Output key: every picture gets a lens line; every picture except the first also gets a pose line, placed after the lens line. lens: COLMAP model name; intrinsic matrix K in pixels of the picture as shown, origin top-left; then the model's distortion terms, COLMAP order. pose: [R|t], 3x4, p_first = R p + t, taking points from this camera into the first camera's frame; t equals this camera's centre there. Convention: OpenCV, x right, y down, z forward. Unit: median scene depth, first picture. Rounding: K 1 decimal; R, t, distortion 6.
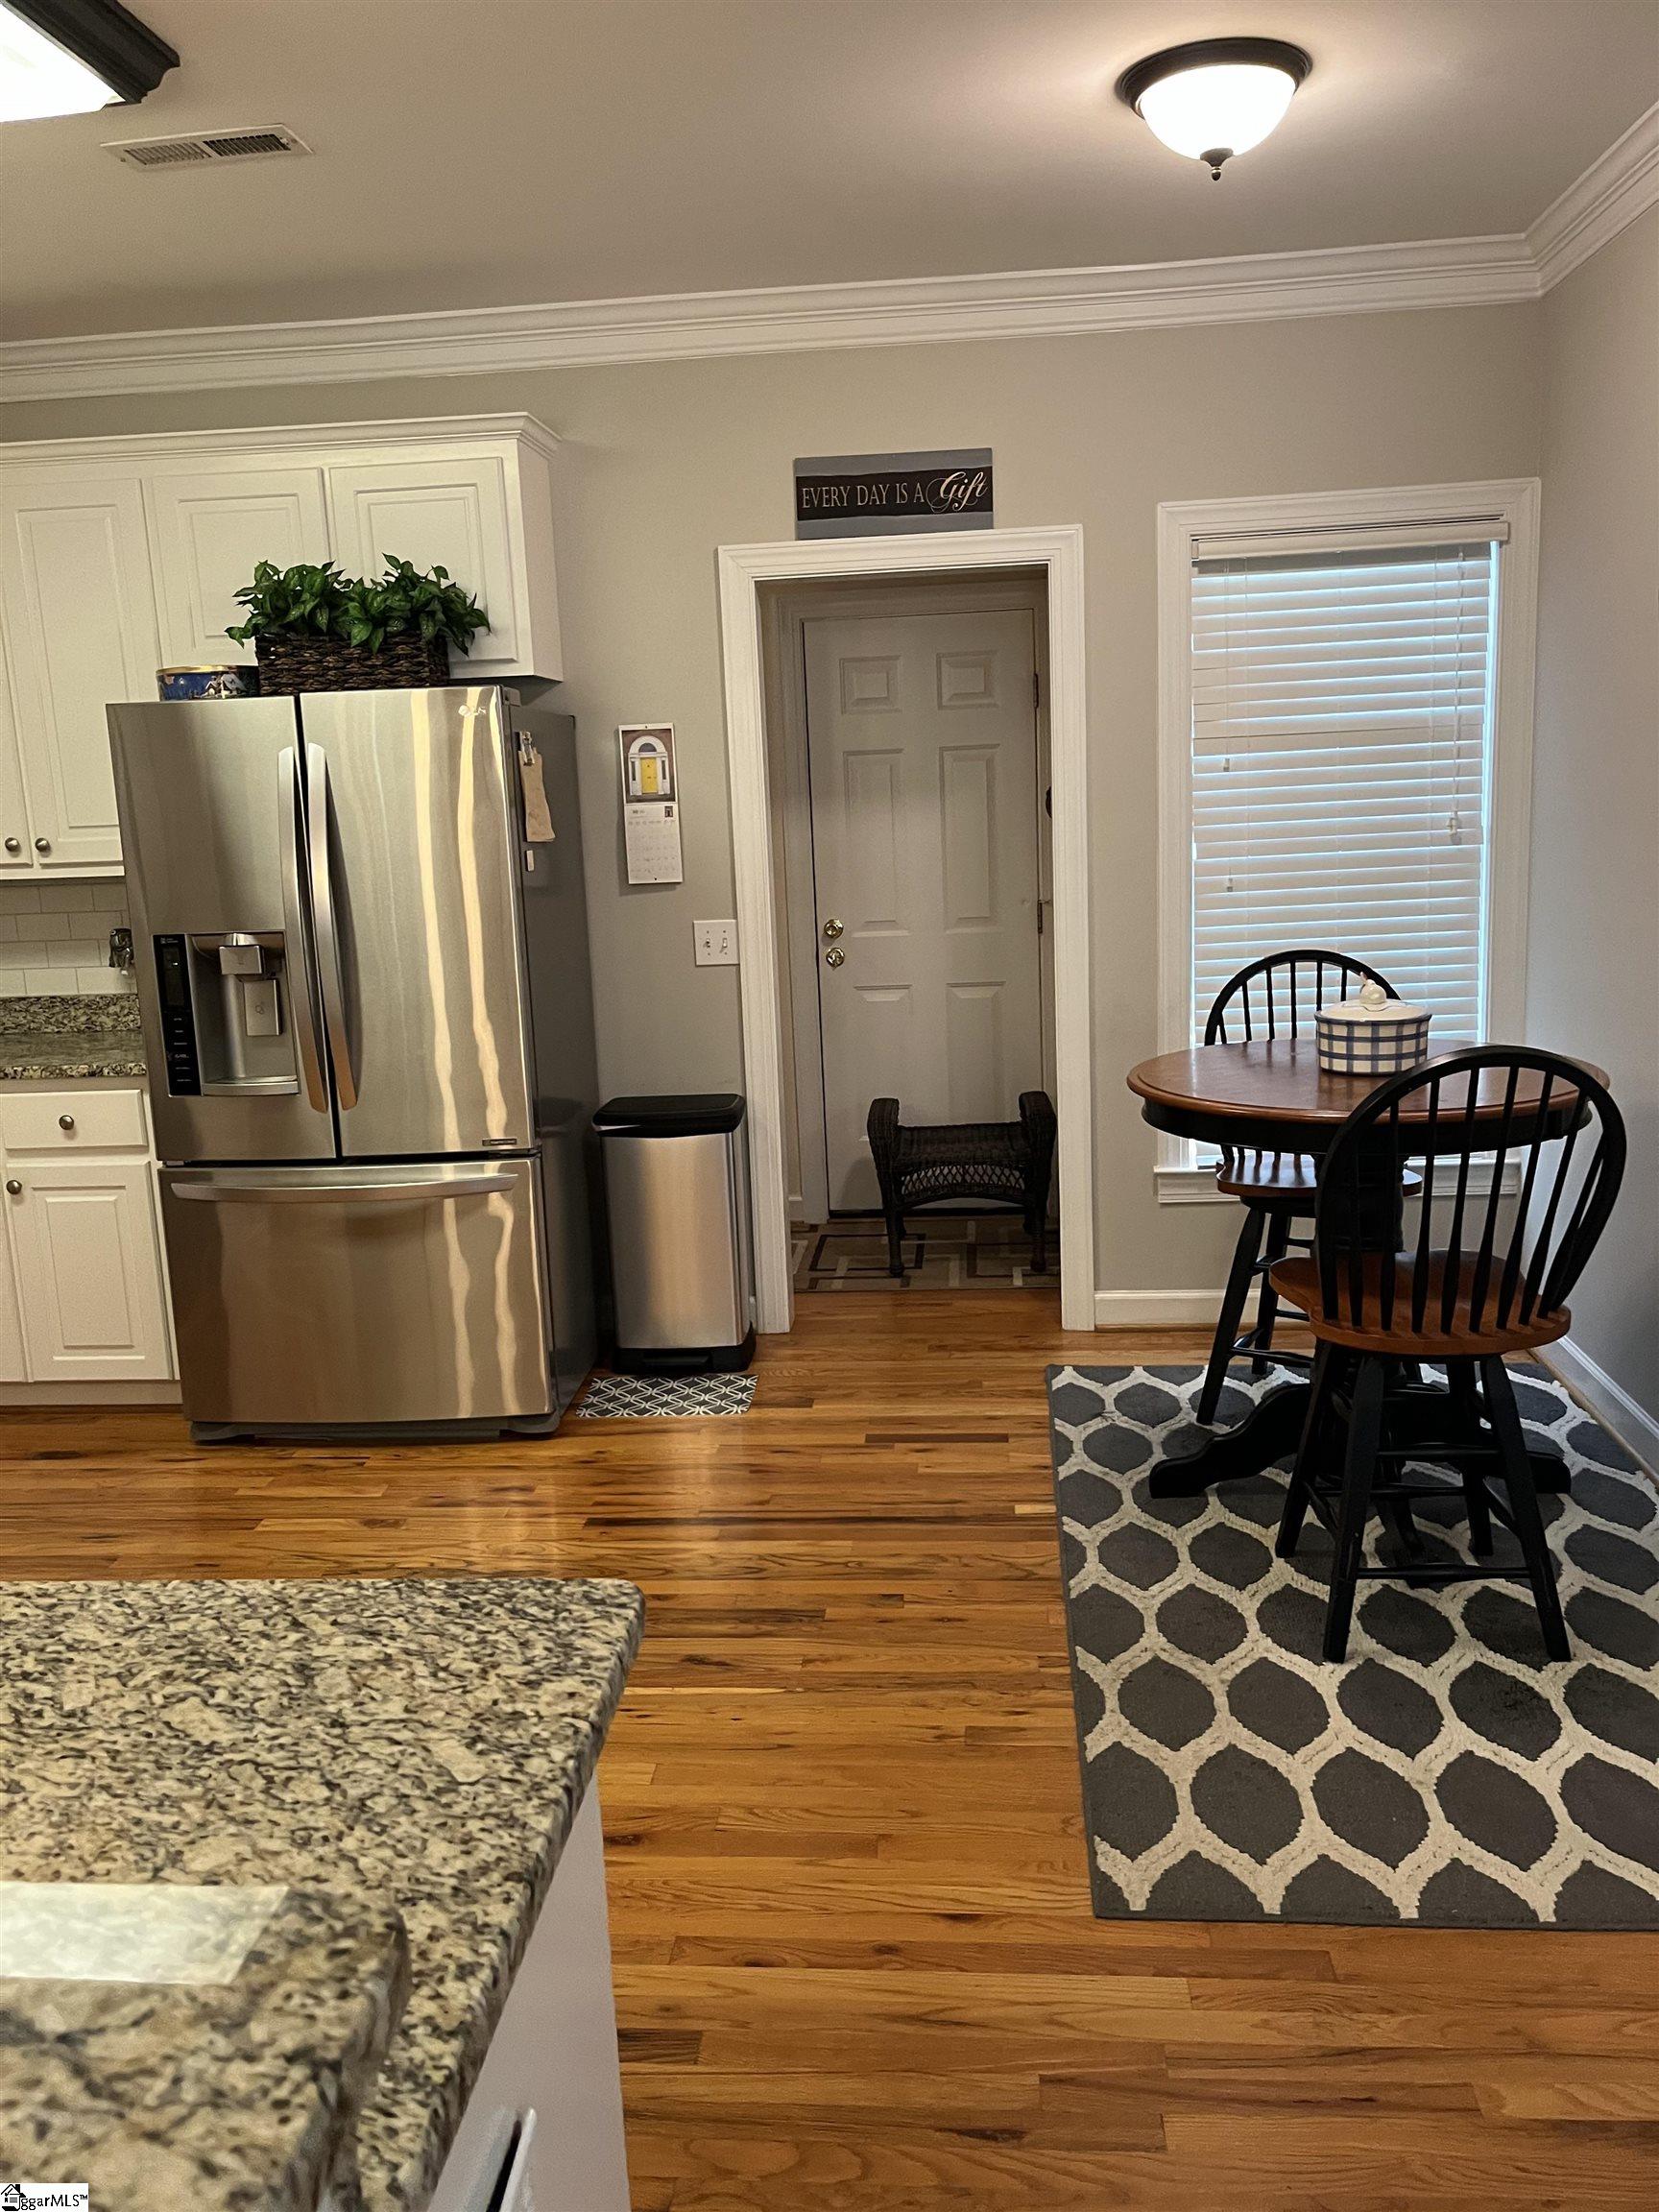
lens RADIAL K [[1687.6, 0, 822.2], [0, 1687.6, 1088.0], [0, 0, 1]] dist [0.061563, -0.087608]
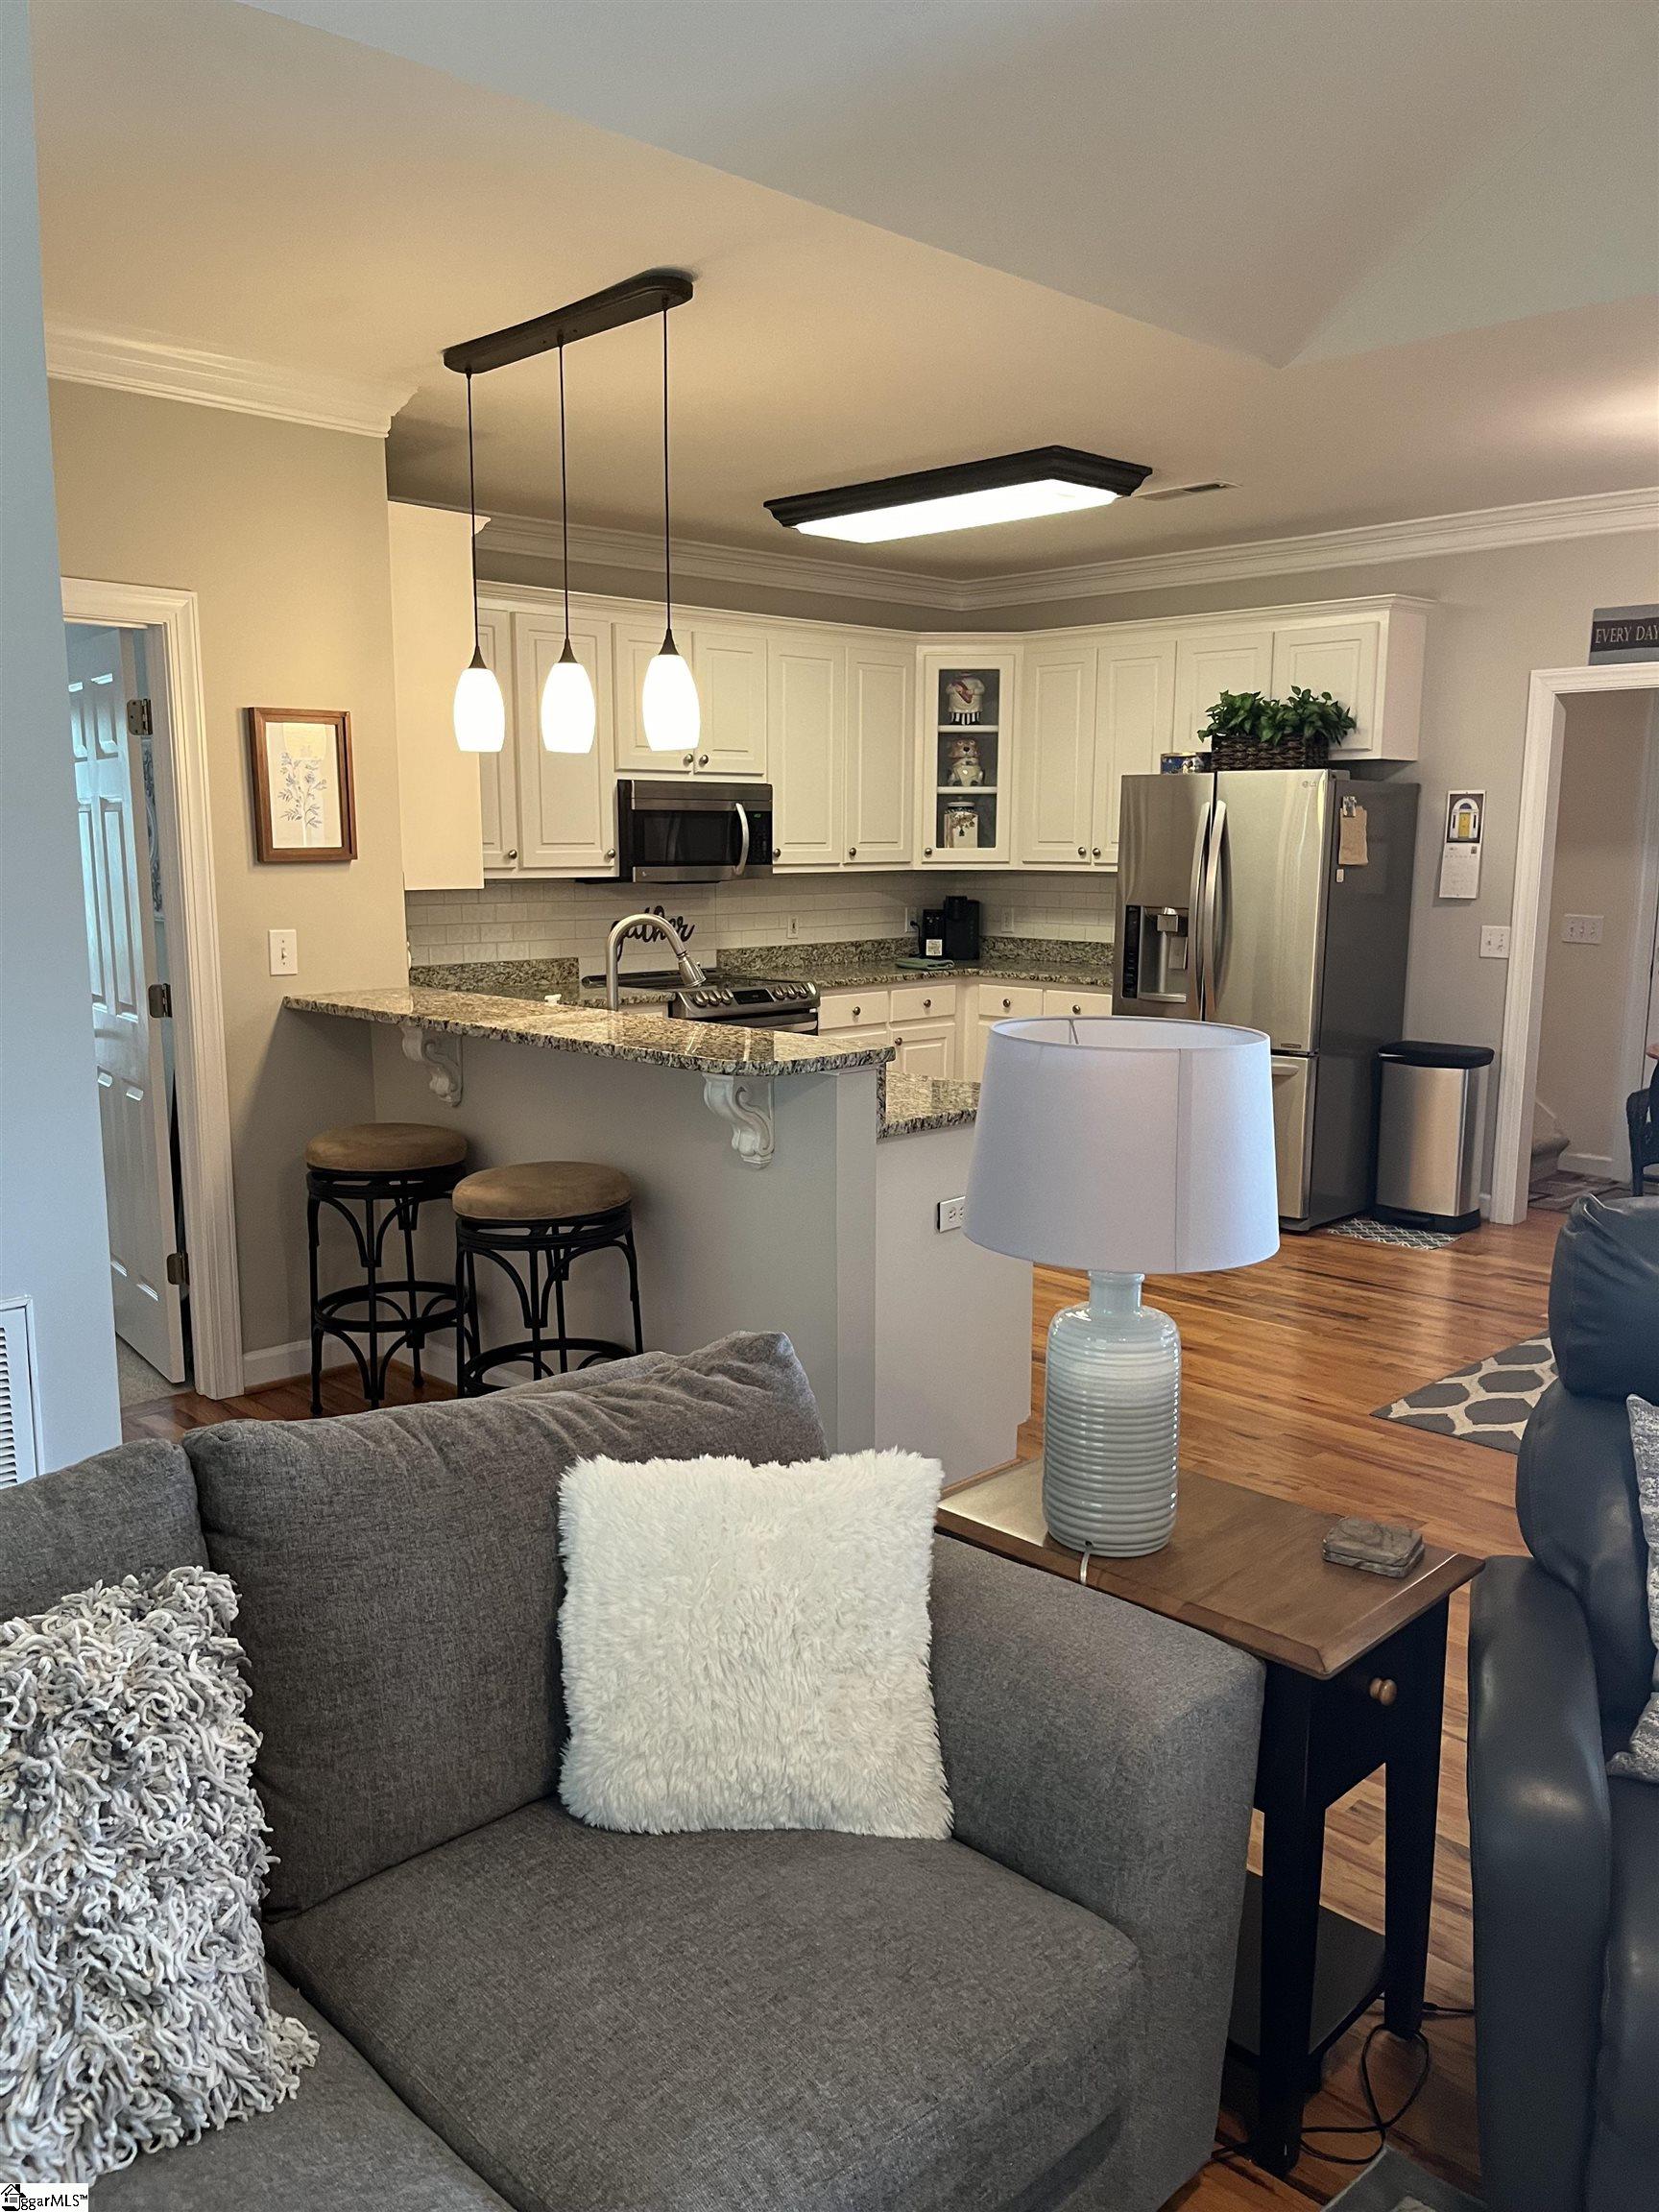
lens RADIAL K [[1687.6, 0, 828.2], [0, 1687.6, 1121.3], [0, 0, 1]] dist [0.061563, -0.087608]
pose [[0.765423, 0.154136, -0.624796, 0.494828], [-0.148758, 0.986975, 0.061245, 0.068995], [0.626098, 0.046065, 0.778382, -0.547363]]
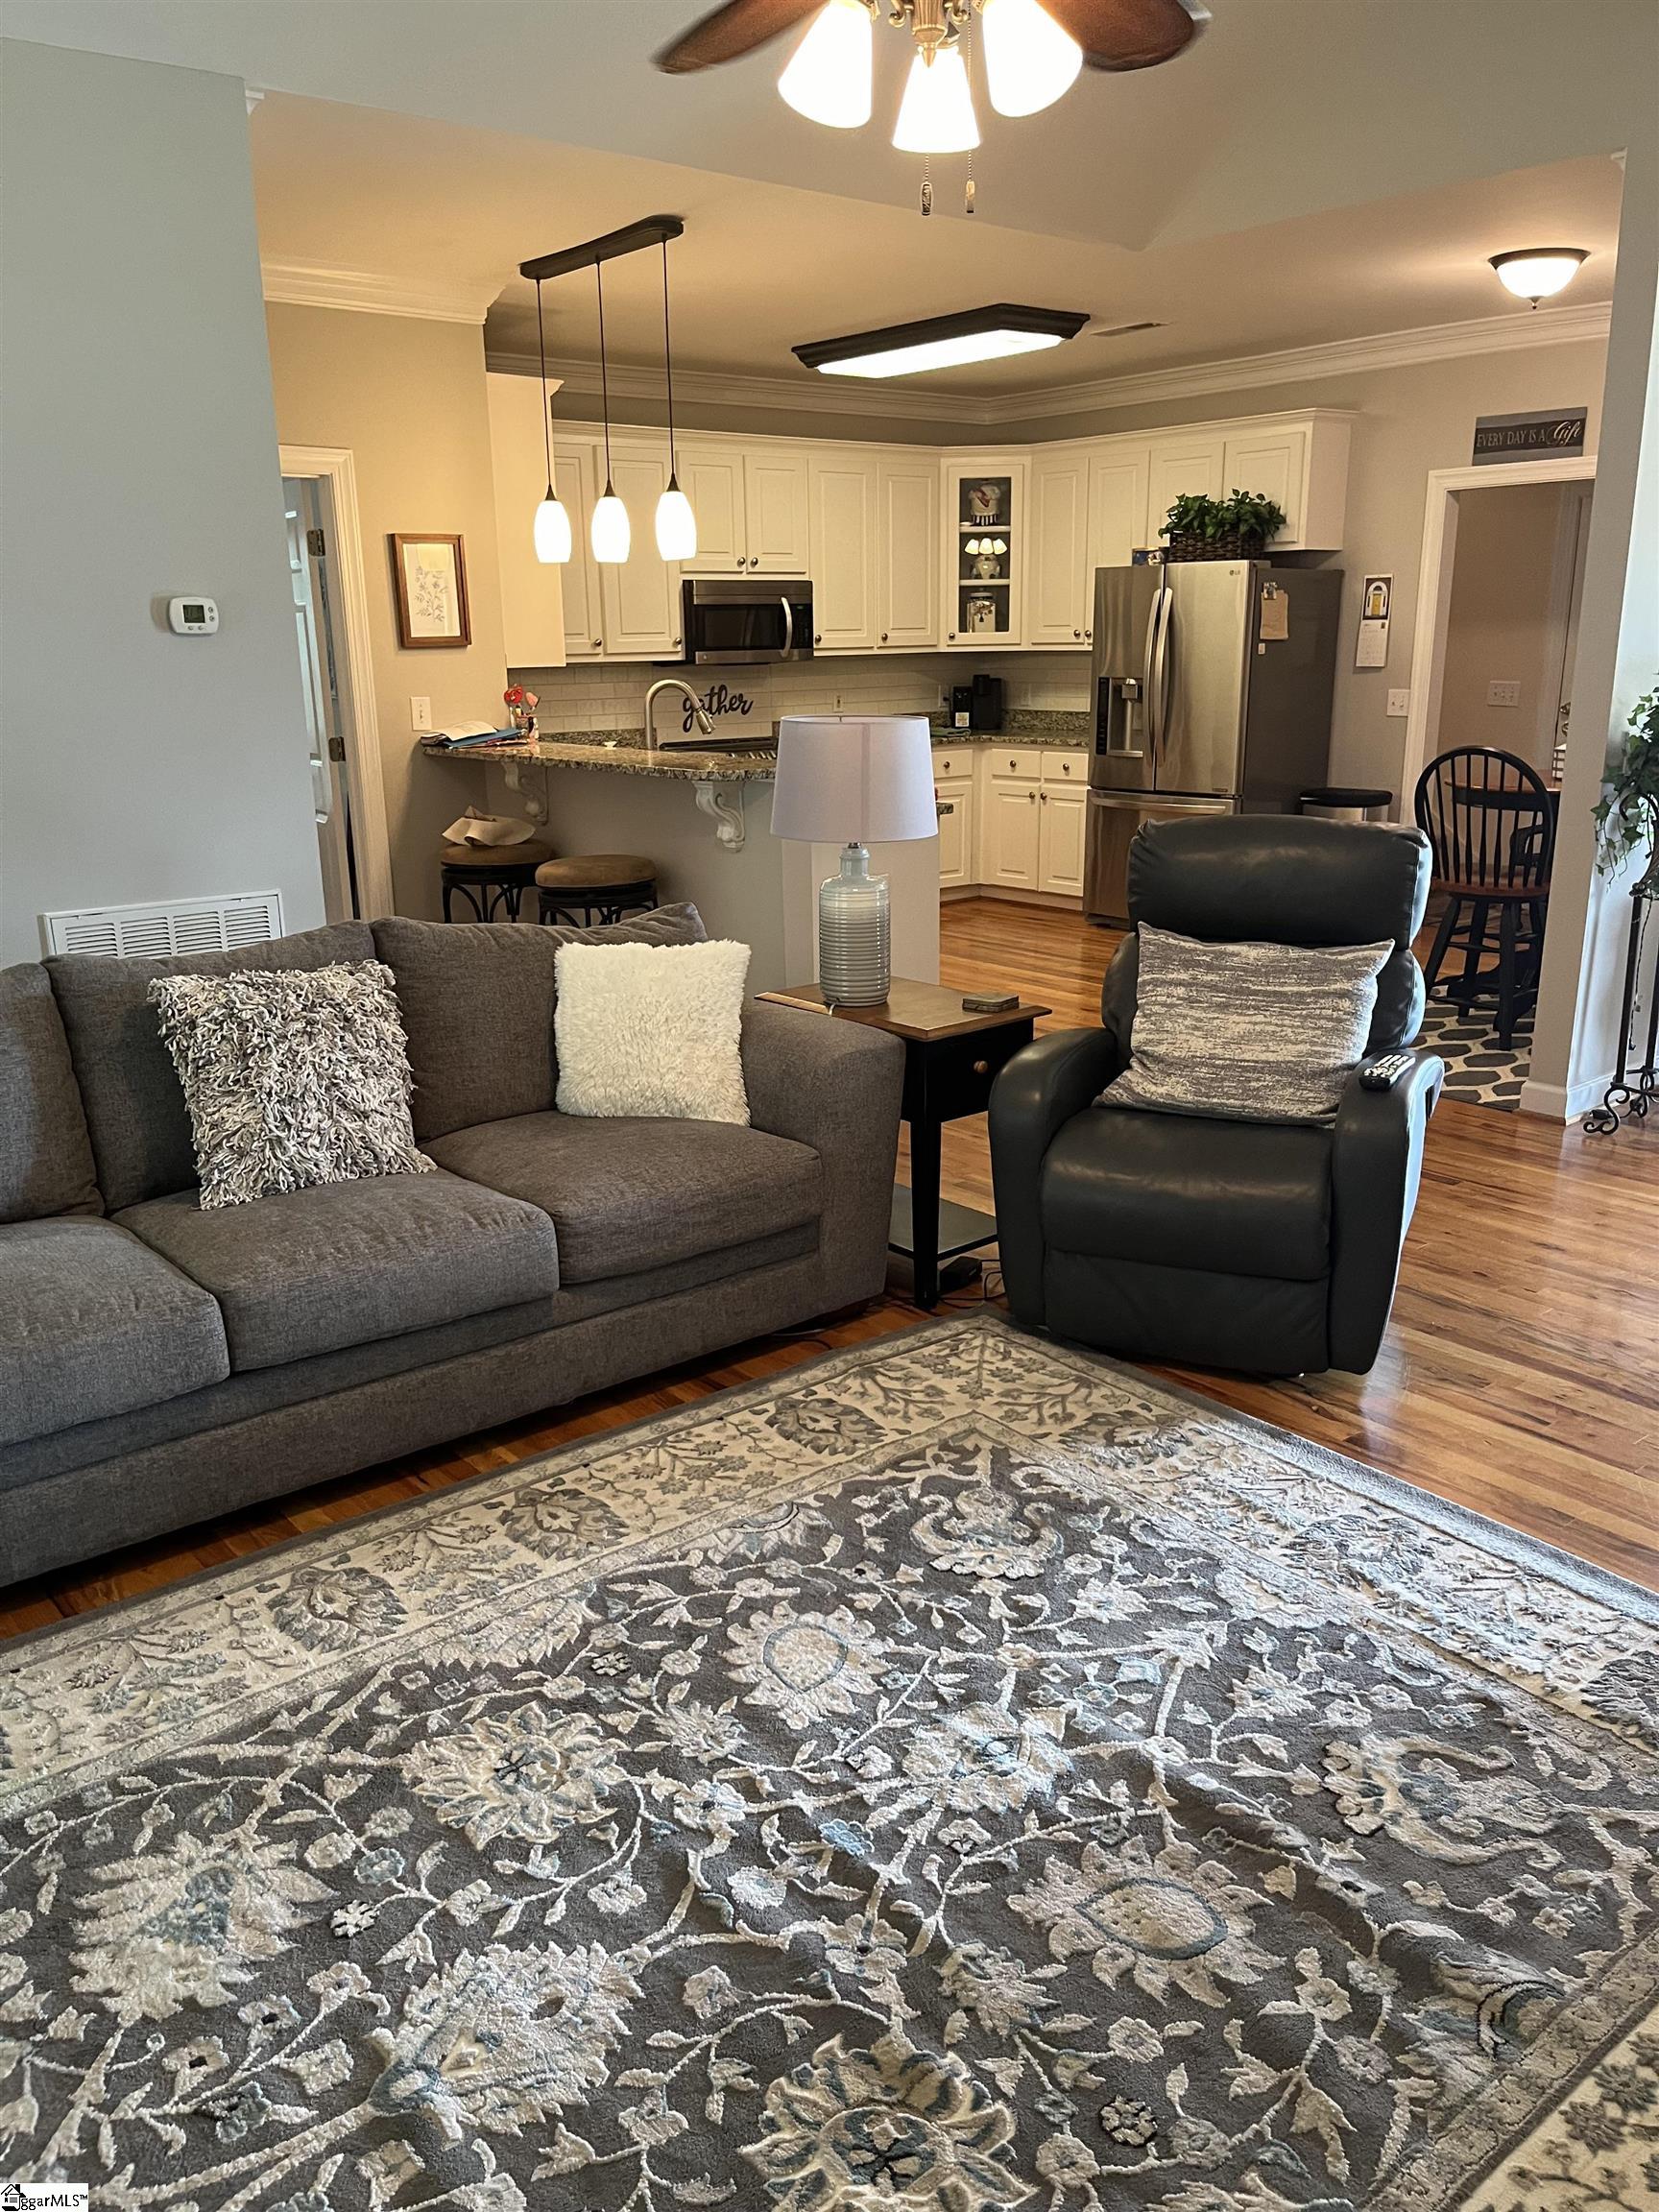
lens RADIAL K [[1687.6, 0, 842.0], [0, 1687.6, 1110.9], [0, 0, 1]] dist [0.061563, -0.087608]
pose [[0.712280, 0.224178, -0.665132, 0.911661], [-0.139661, 0.973941, 0.178698, 0.104805], [0.687860, -0.034390, 0.725028, -0.791868]]
